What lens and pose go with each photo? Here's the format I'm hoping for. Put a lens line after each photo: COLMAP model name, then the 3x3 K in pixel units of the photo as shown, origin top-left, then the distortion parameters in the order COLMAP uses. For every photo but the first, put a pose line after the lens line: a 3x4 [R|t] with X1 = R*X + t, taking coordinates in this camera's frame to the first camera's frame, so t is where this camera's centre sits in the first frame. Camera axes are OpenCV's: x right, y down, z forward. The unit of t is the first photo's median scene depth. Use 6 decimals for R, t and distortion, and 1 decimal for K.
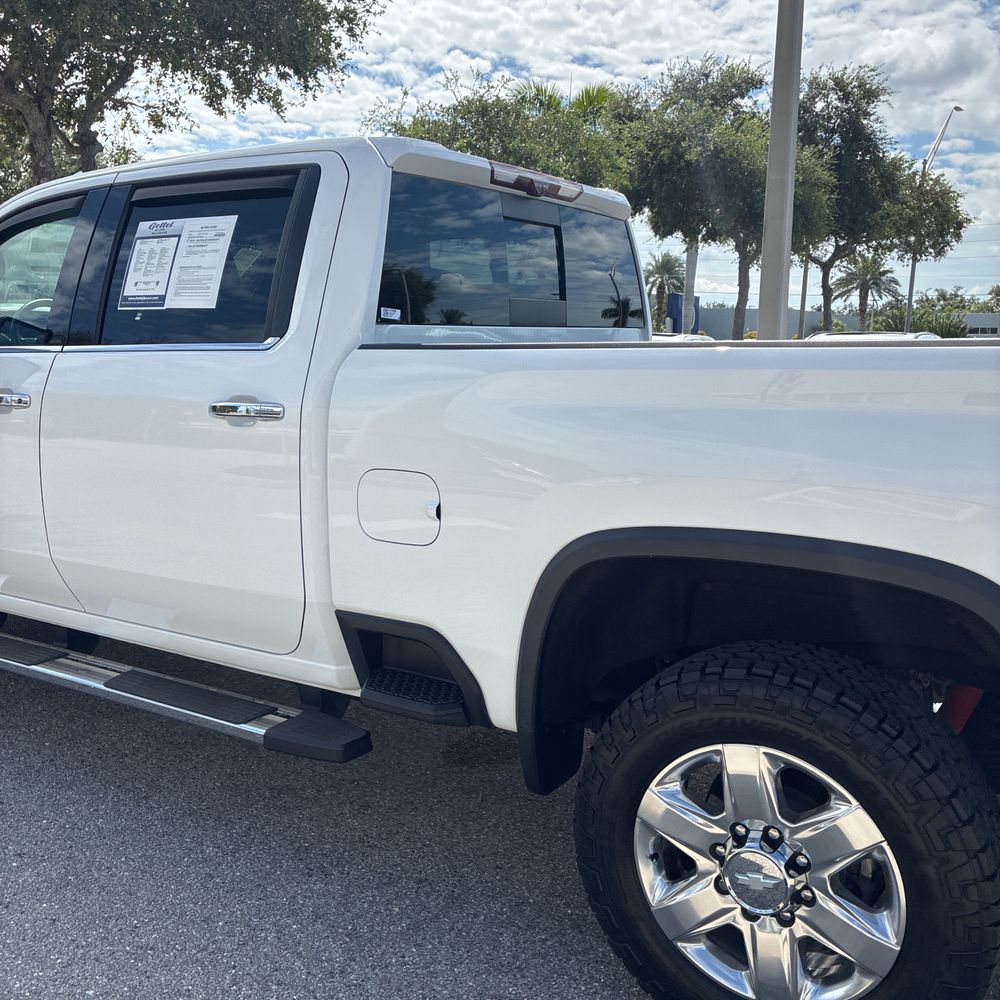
lens RADIAL K [[1017.0, 0, 478.6], [0, 1017.0, 499.4], [0, 0, 1]] dist [0.027870, 0.000000]
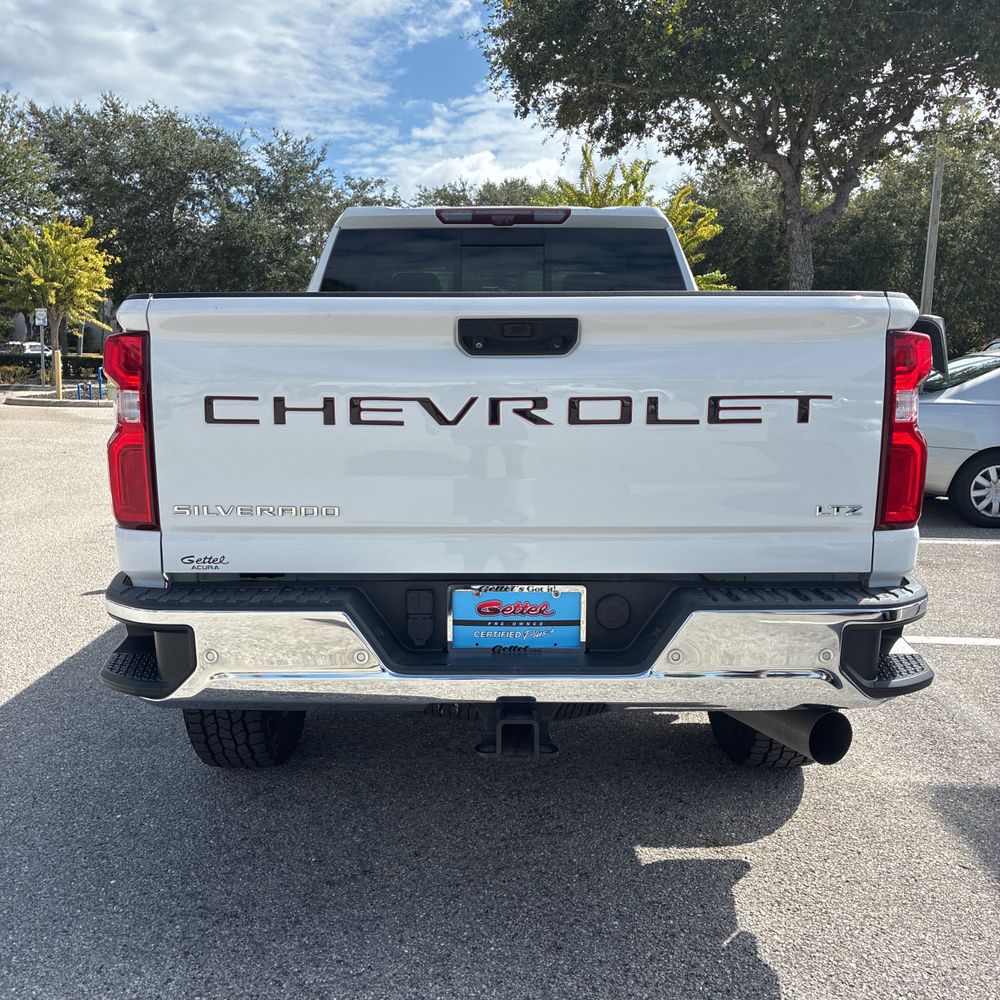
lens RADIAL K [[1017.0, 0, 484.5], [0, 1017.0, 503.5], [0, 0, 1]] dist [0.027870, 0.000000]
pose [[0.534970, 0.118913, -0.836461, 1.079576], [-0.135917, 0.989263, 0.053708, -0.000564], [0.833866, 0.084957, 0.545389, 0.235194]]
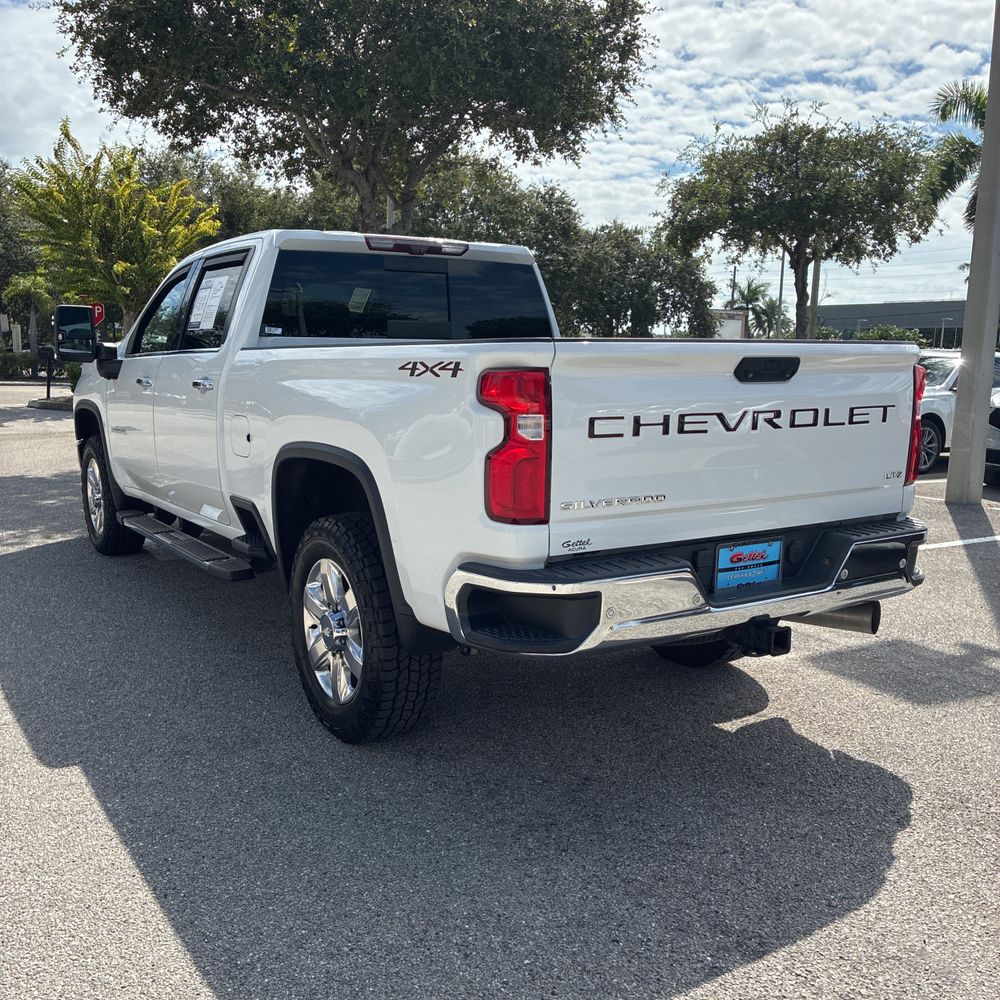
lens RADIAL K [[1017.0, 0, 493.0], [0, 1017.0, 529.3], [0, 0, 1]] dist [0.027870, 0.000000]
pose [[0.908300, 0.077242, -0.411127, 0.735938], [-0.072854, 0.996994, 0.026357, 0.063457], [0.411927, 0.006012, 0.911197, -0.330936]]
